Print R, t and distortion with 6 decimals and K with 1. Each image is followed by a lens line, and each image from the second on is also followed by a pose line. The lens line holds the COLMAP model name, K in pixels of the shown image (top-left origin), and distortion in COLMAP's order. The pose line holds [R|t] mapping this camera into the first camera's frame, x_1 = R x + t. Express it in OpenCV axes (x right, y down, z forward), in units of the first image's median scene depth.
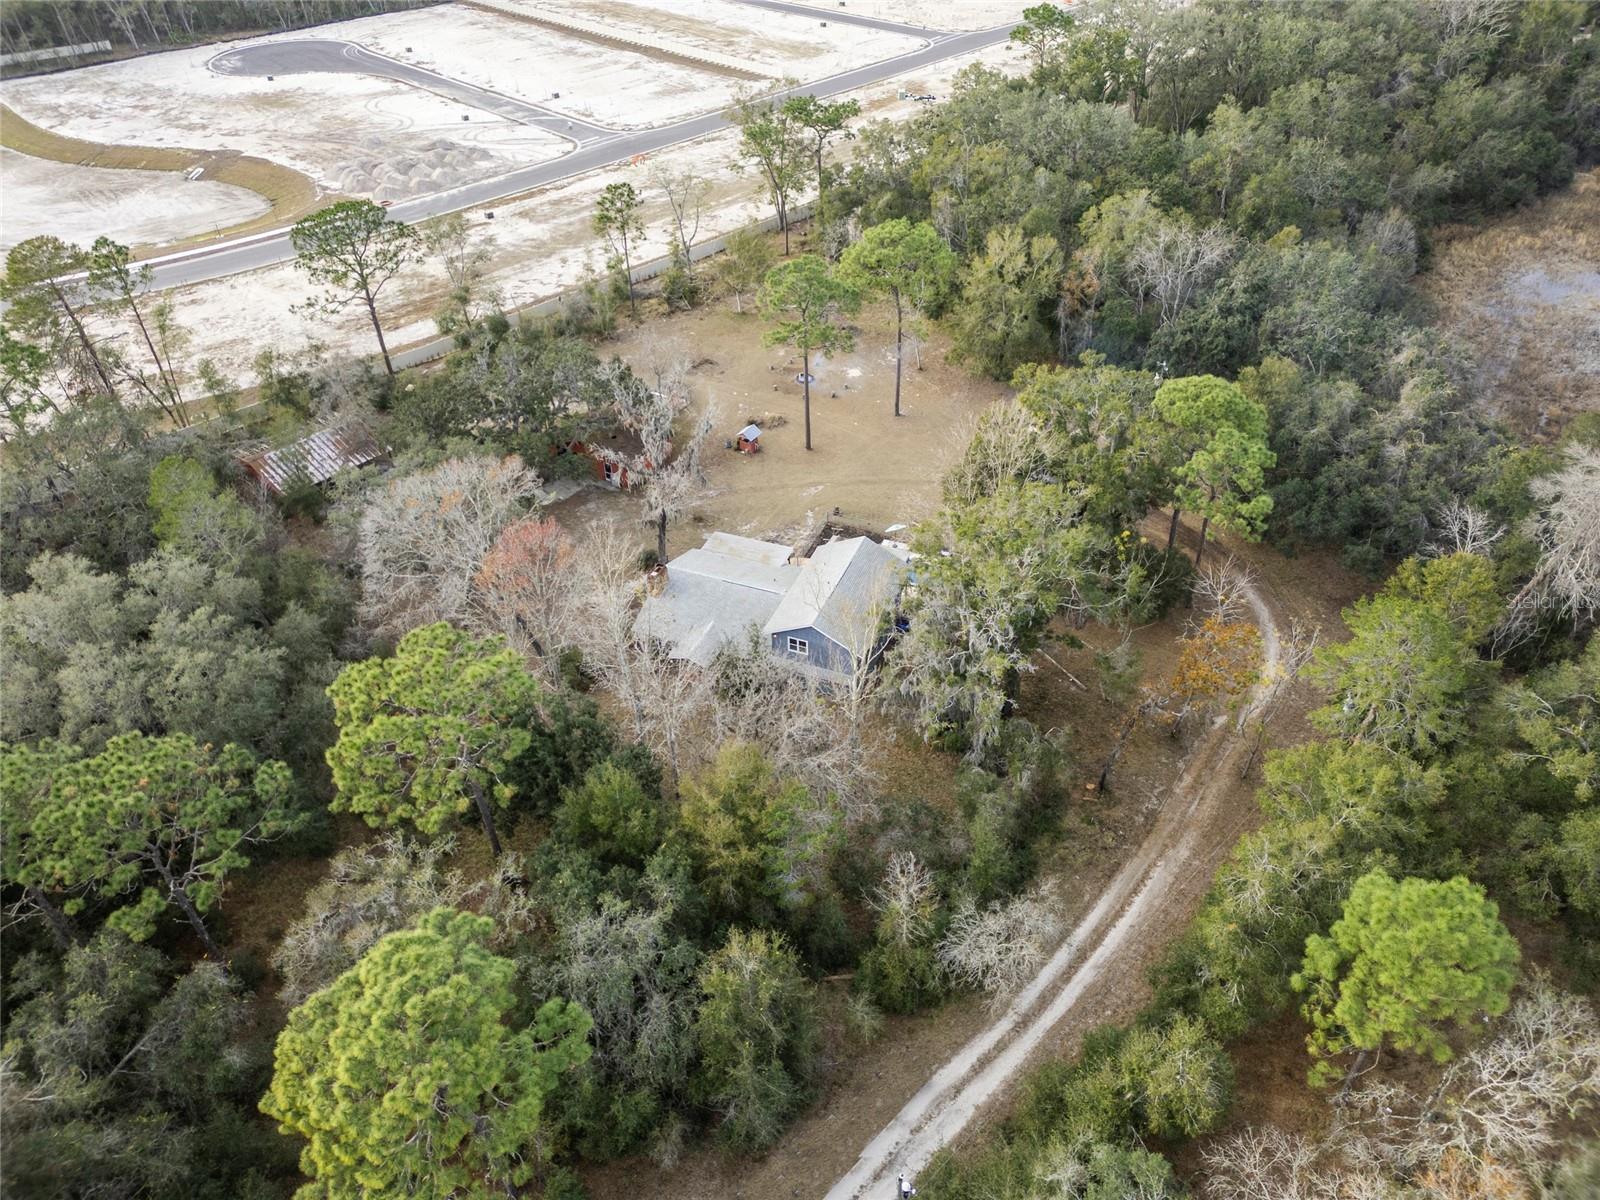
lens RADIAL K [[1154.7, 0, 776.5], [0, 1154.7, 589.4], [0, 0, 1]] dist [0.060646, -0.067850]
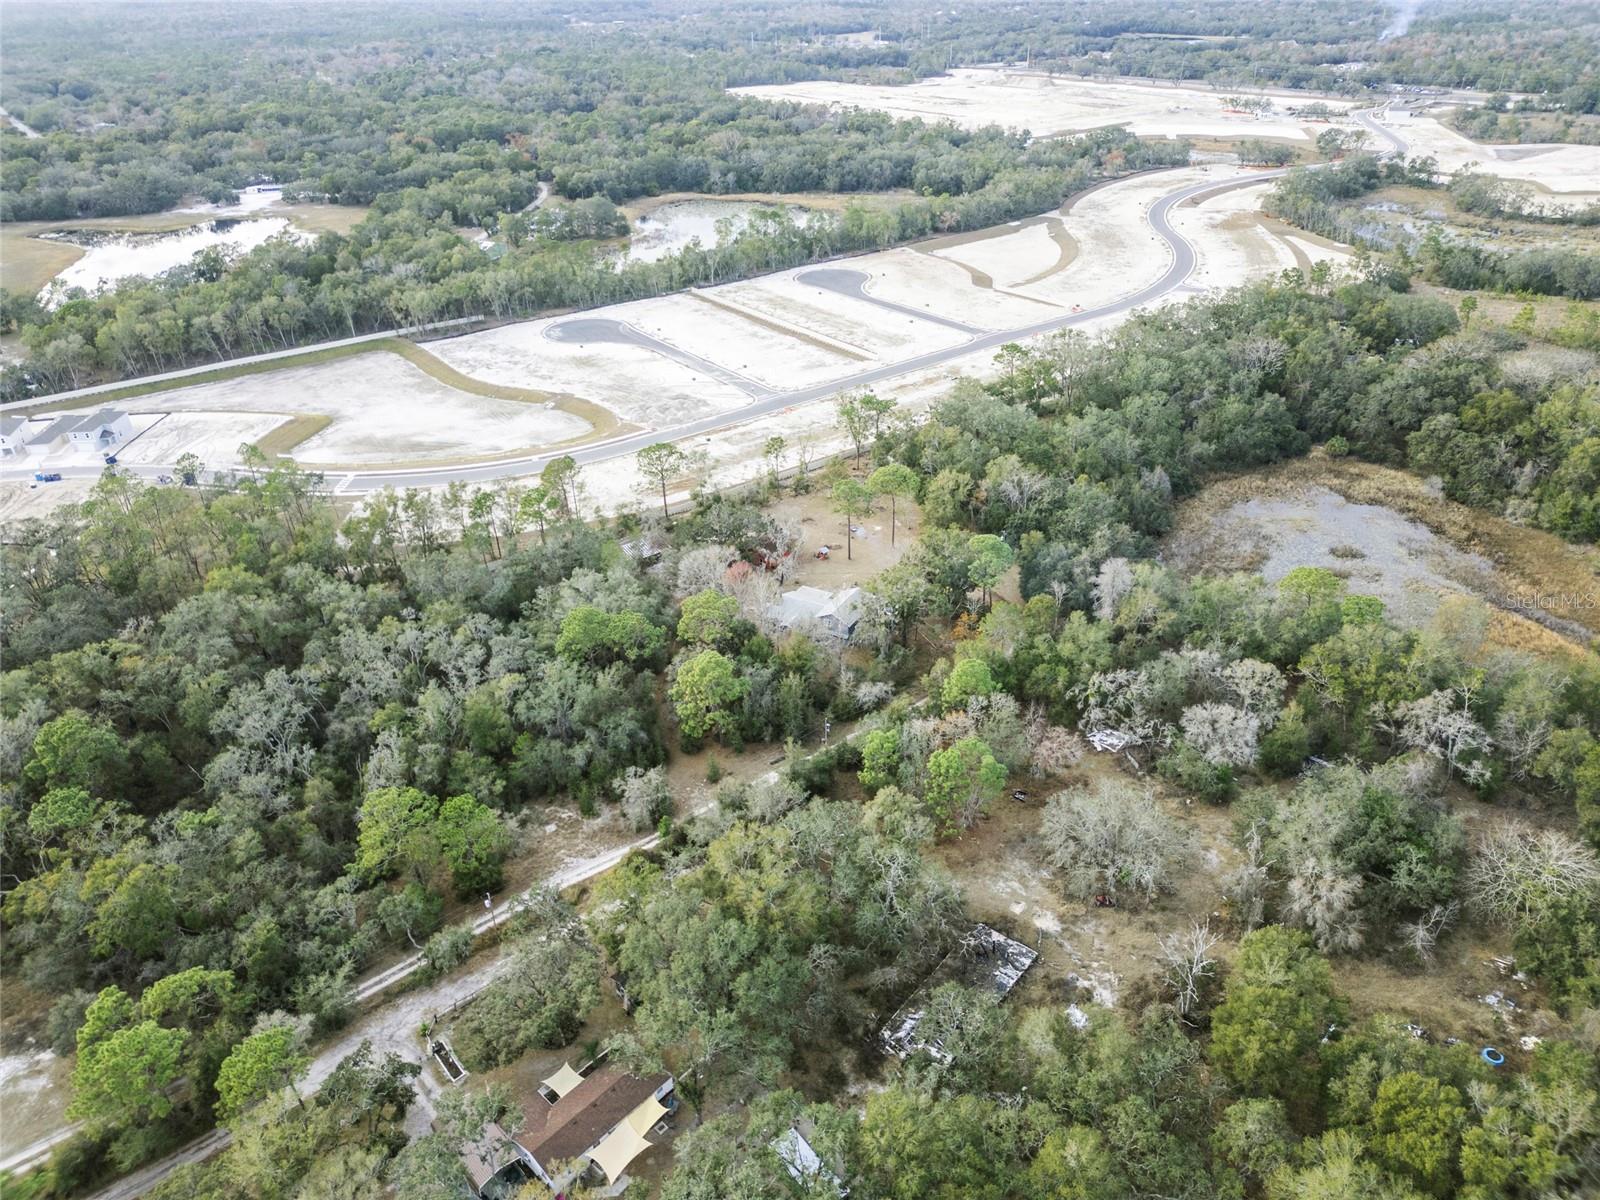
lens RADIAL K [[1154.7, 0, 776.5], [0, 1154.7, 589.4], [0, 0, 1]] dist [0.060646, -0.067850]
pose [[0.990977, 0.067965, -0.115518, 0.127623], [-0.083511, 0.987244, -0.135559, 0.215367], [0.104831, 0.143983, 0.984012, -1.037760]]
